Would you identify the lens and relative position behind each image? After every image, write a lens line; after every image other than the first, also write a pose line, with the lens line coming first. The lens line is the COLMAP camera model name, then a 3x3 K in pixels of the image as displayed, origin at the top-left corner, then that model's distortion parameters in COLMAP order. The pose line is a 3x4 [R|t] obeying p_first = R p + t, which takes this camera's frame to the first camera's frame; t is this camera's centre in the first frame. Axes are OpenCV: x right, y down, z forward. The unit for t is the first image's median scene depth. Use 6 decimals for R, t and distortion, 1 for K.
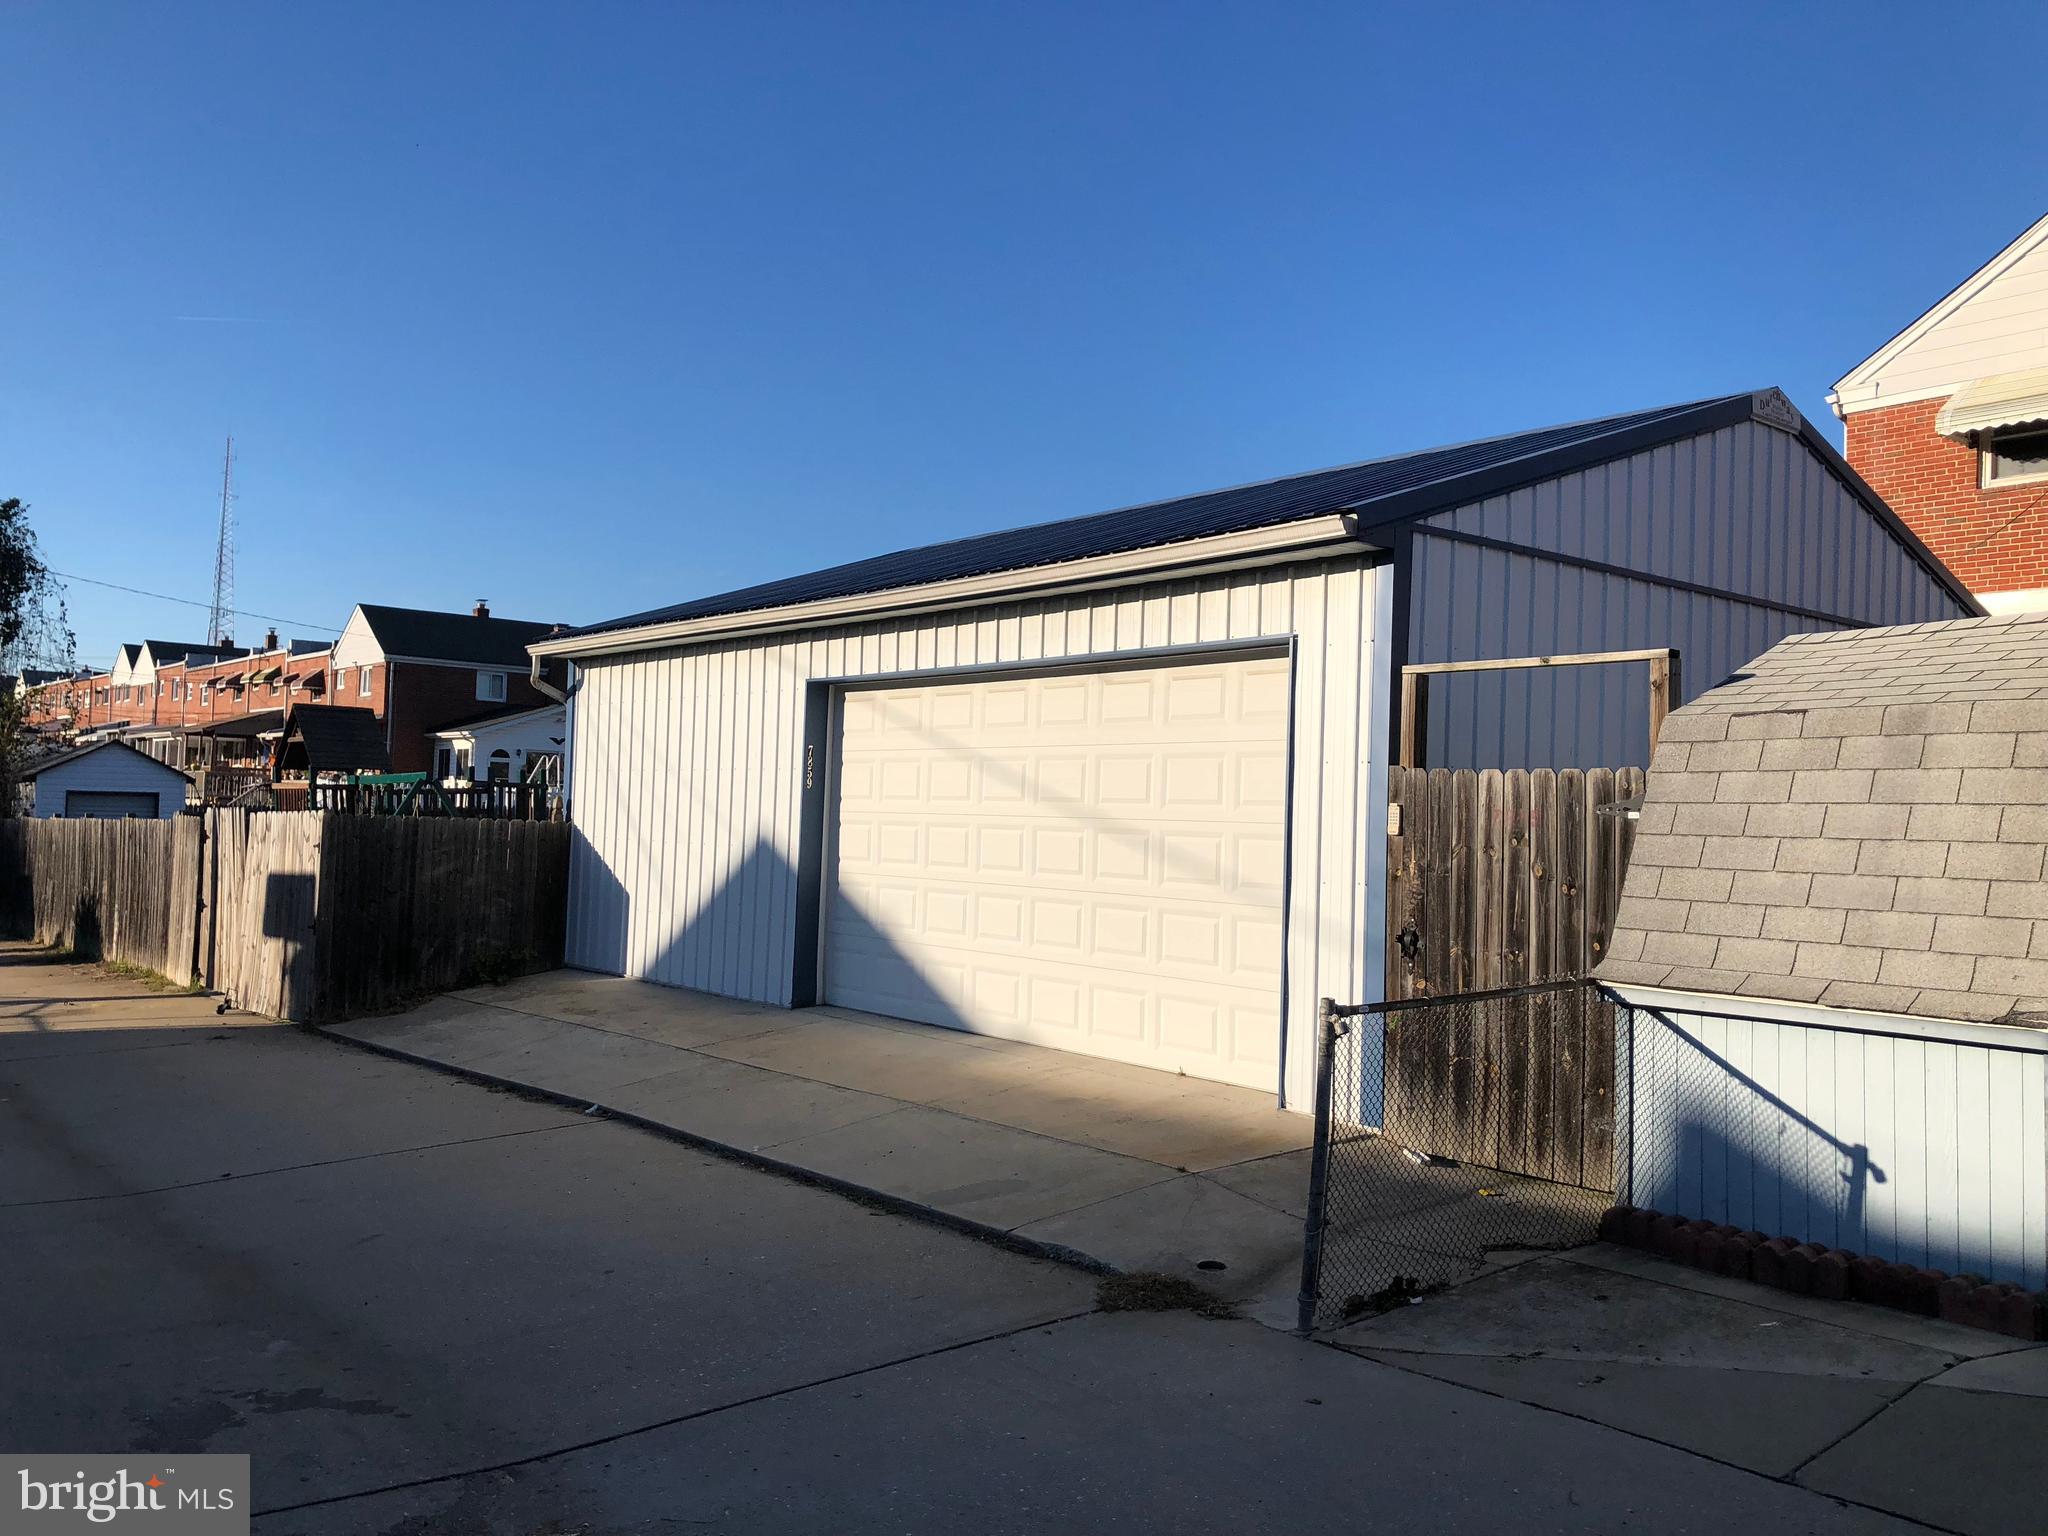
lens RADIAL K [[1686.9, 0, 1013.5], [0, 1686.9, 766.4], [0, 0, 1]] dist [0.012984, -0.002448]
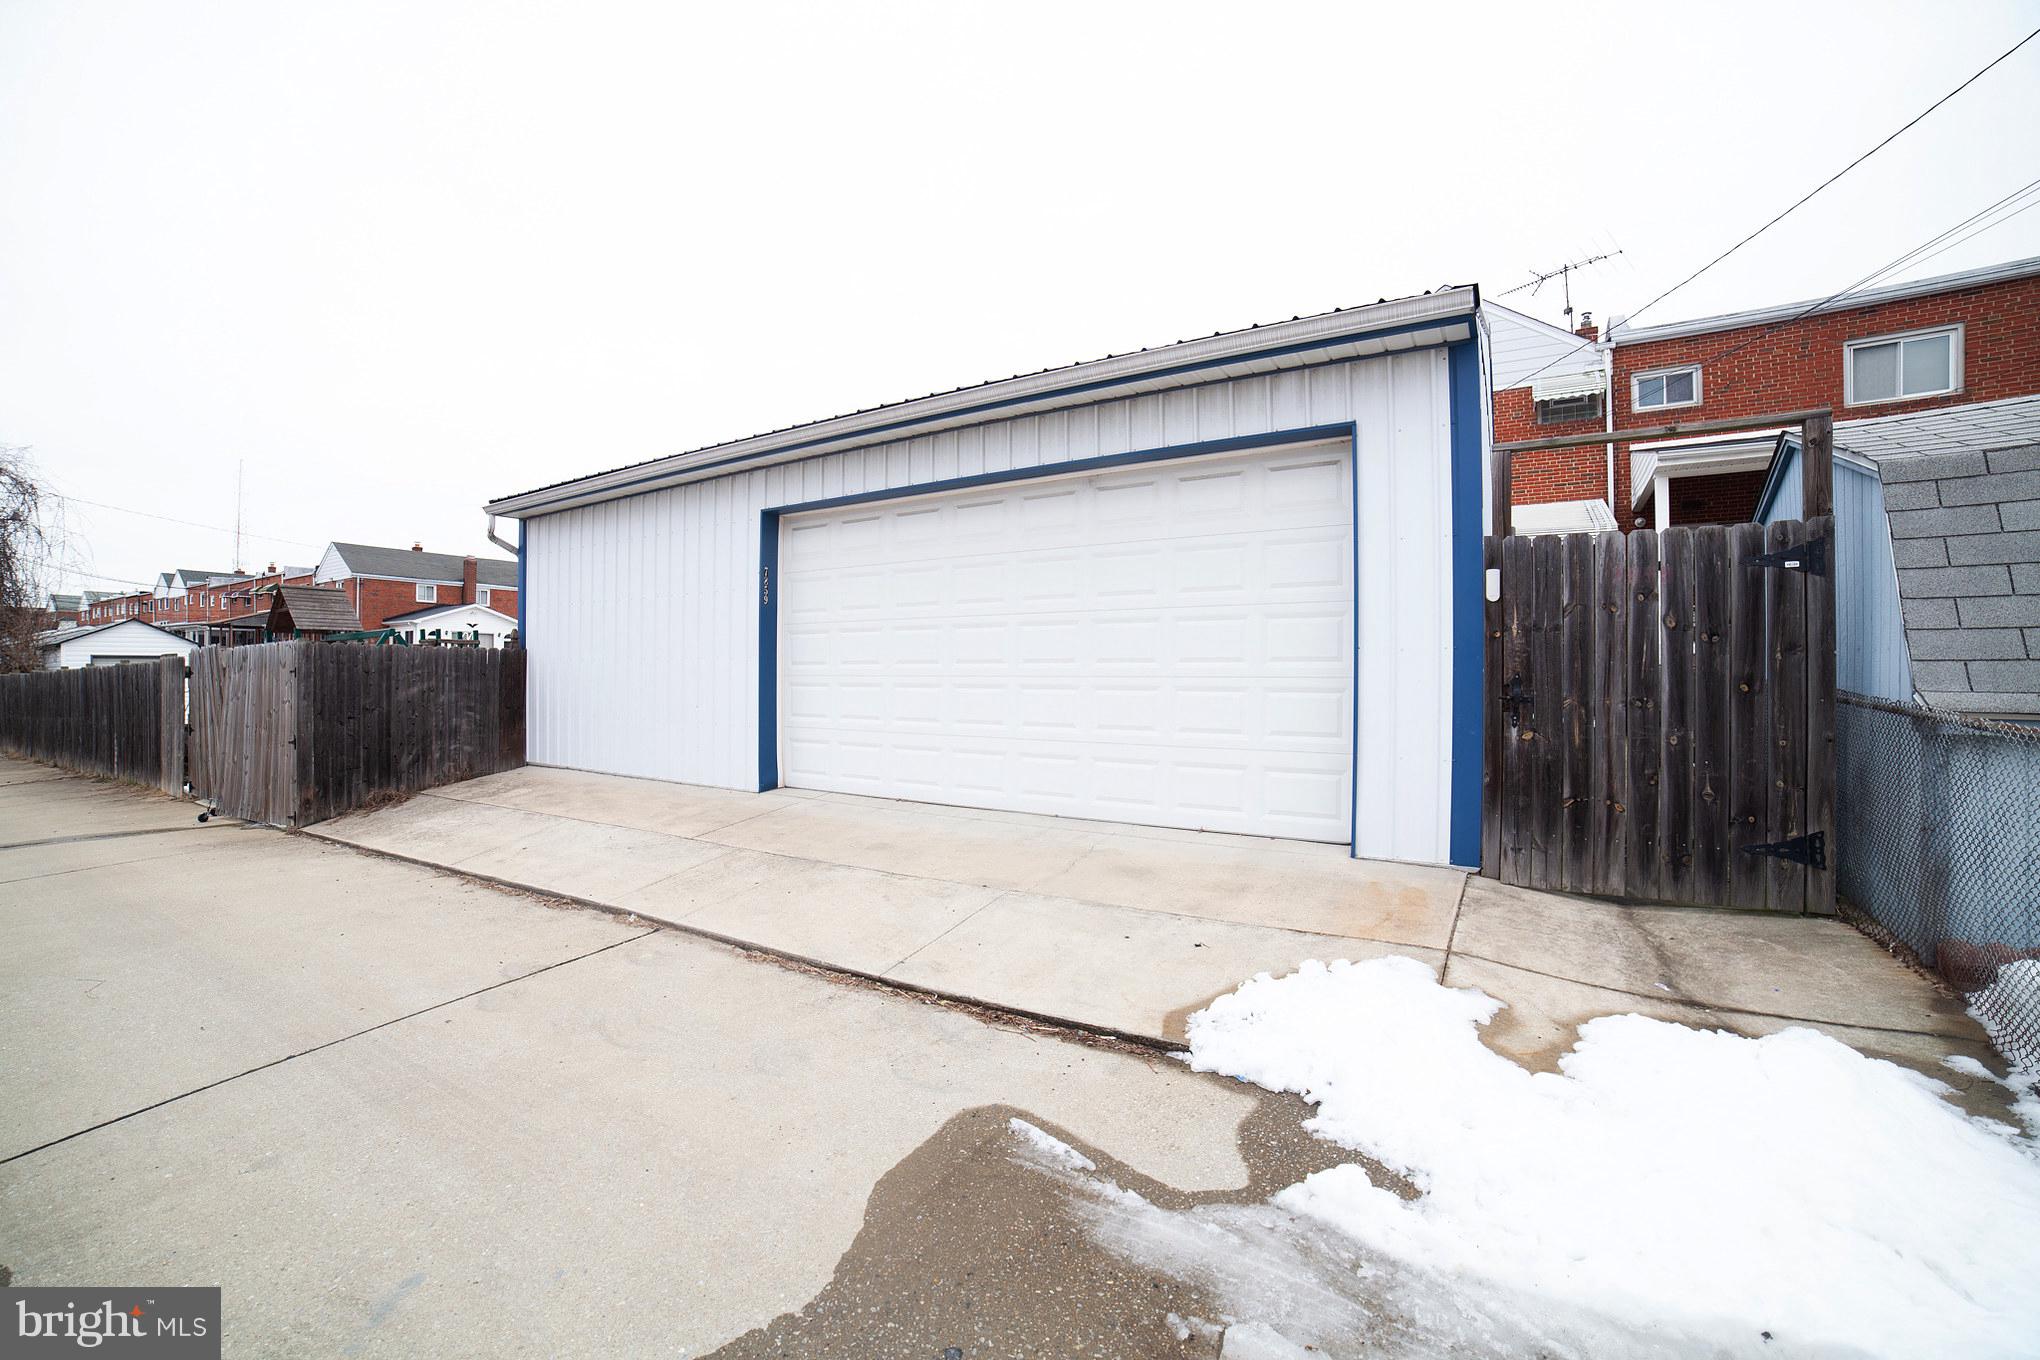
lens RADIAL K [[846.2, 0, 1020.0], [0, 846.2, 680.0], [0, 0, 1]] dist [-0.107822, 0.039189]
pose [[0.942957, -0.028384, 0.331702, -0.217510], [0.013875, 0.998844, 0.046028, 0.059892], [-0.332625, -0.038800, 0.942261, 0.566405]]
